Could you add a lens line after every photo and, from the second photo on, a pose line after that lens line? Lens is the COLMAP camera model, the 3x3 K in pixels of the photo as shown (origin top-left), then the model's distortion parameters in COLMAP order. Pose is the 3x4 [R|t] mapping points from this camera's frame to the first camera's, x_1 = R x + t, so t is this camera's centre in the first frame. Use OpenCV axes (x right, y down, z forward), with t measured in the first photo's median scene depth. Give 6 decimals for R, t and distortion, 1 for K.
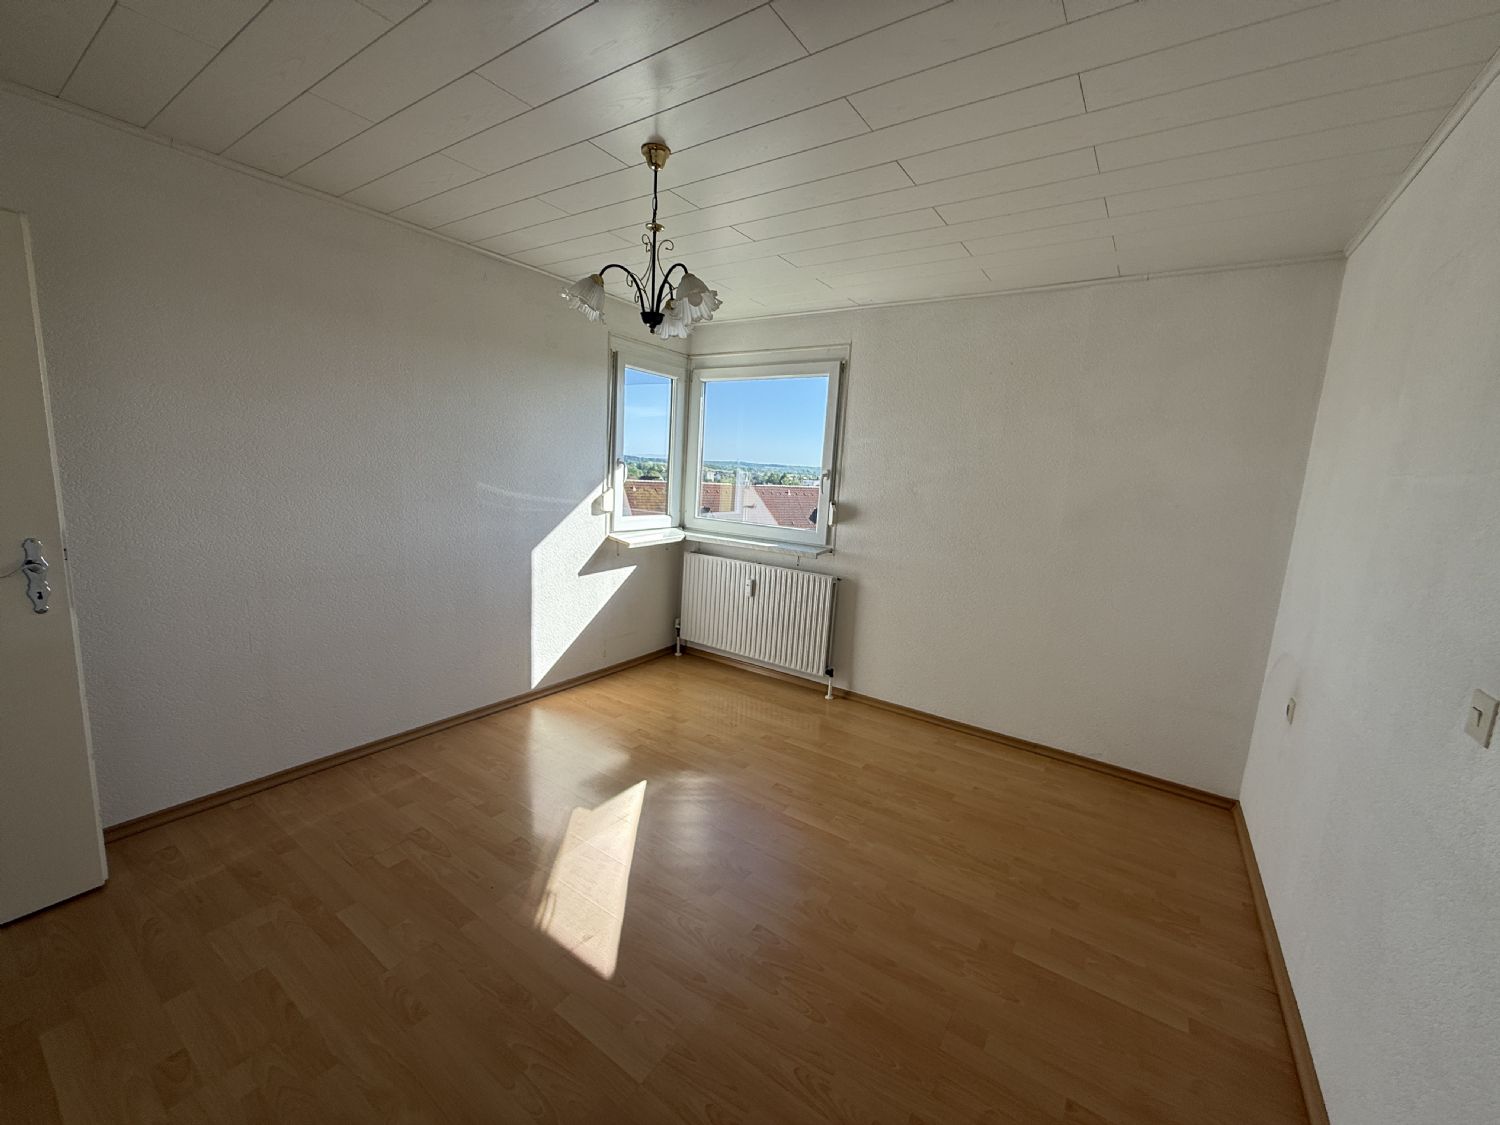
lens RADIAL K [[598.7, 0, 751.8], [0, 598.7, 564.3], [0, 0, 1]] dist [-0.001540, -0.000278]
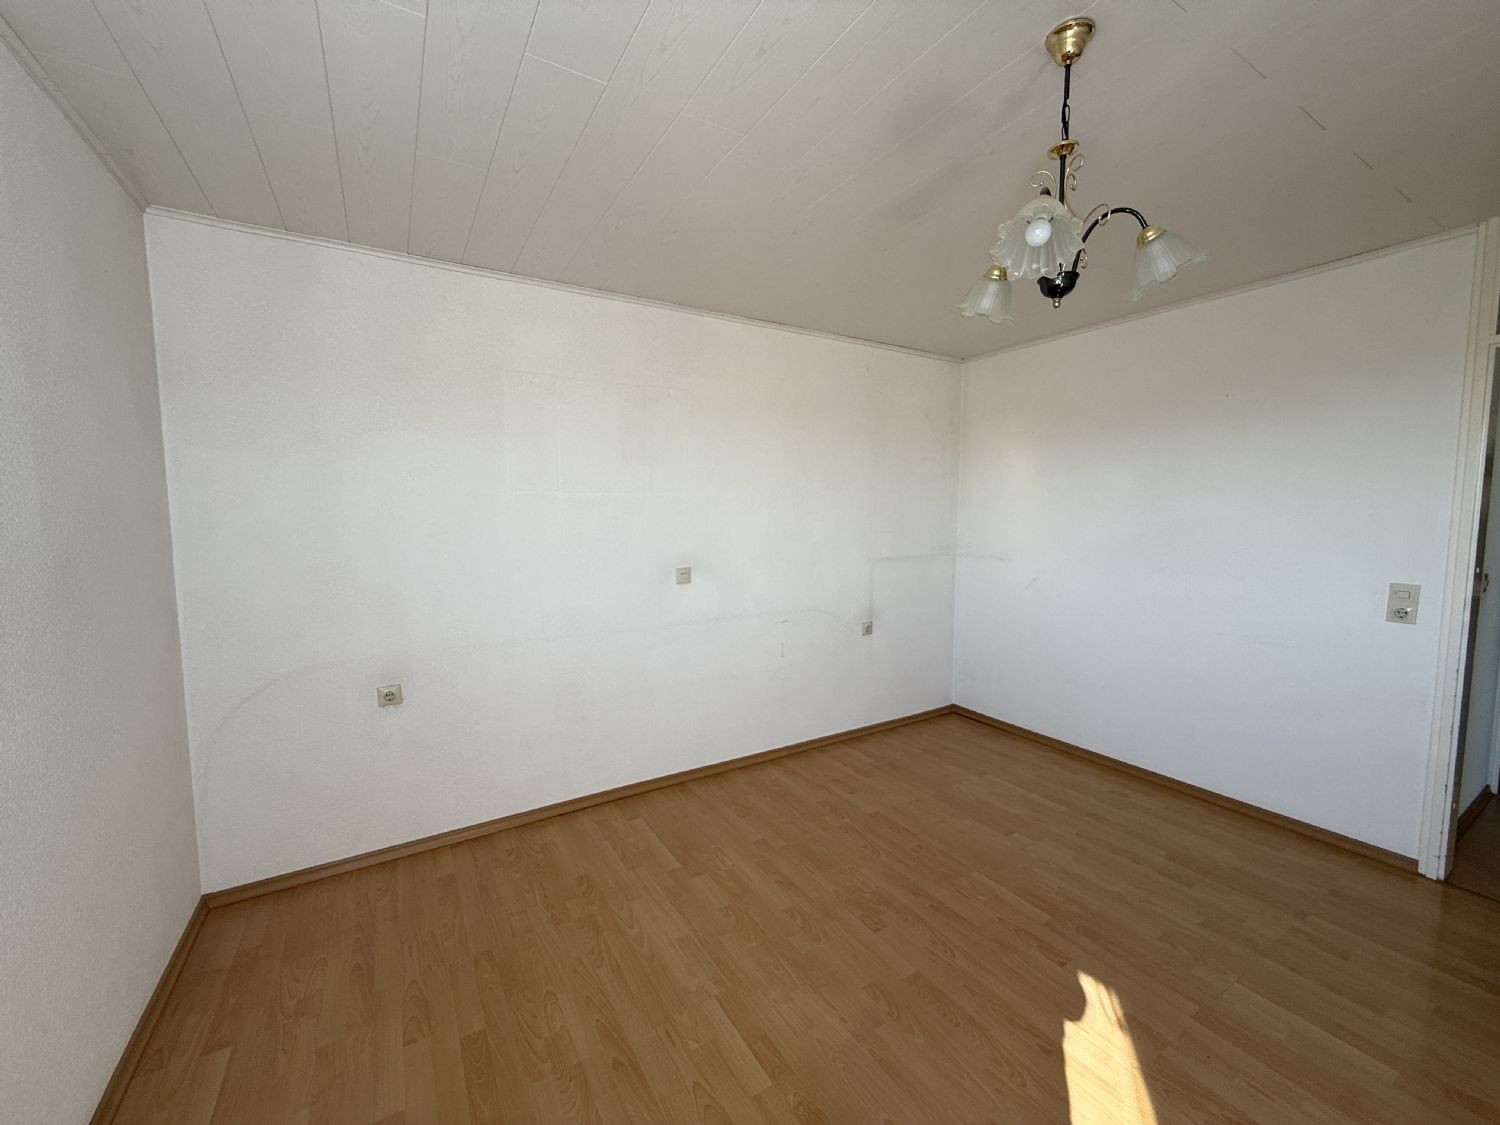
lens RADIAL K [[598.7, 0, 749.2], [0, 598.7, 563.9], [0, 0, 1]] dist [-0.001540, -0.000278]
pose [[-0.913107, -0.085854, 0.398579, -0.144228], [0.016448, 0.969026, 0.246409, -0.275977], [-0.407389, 0.231554, -0.883412, 1.777709]]
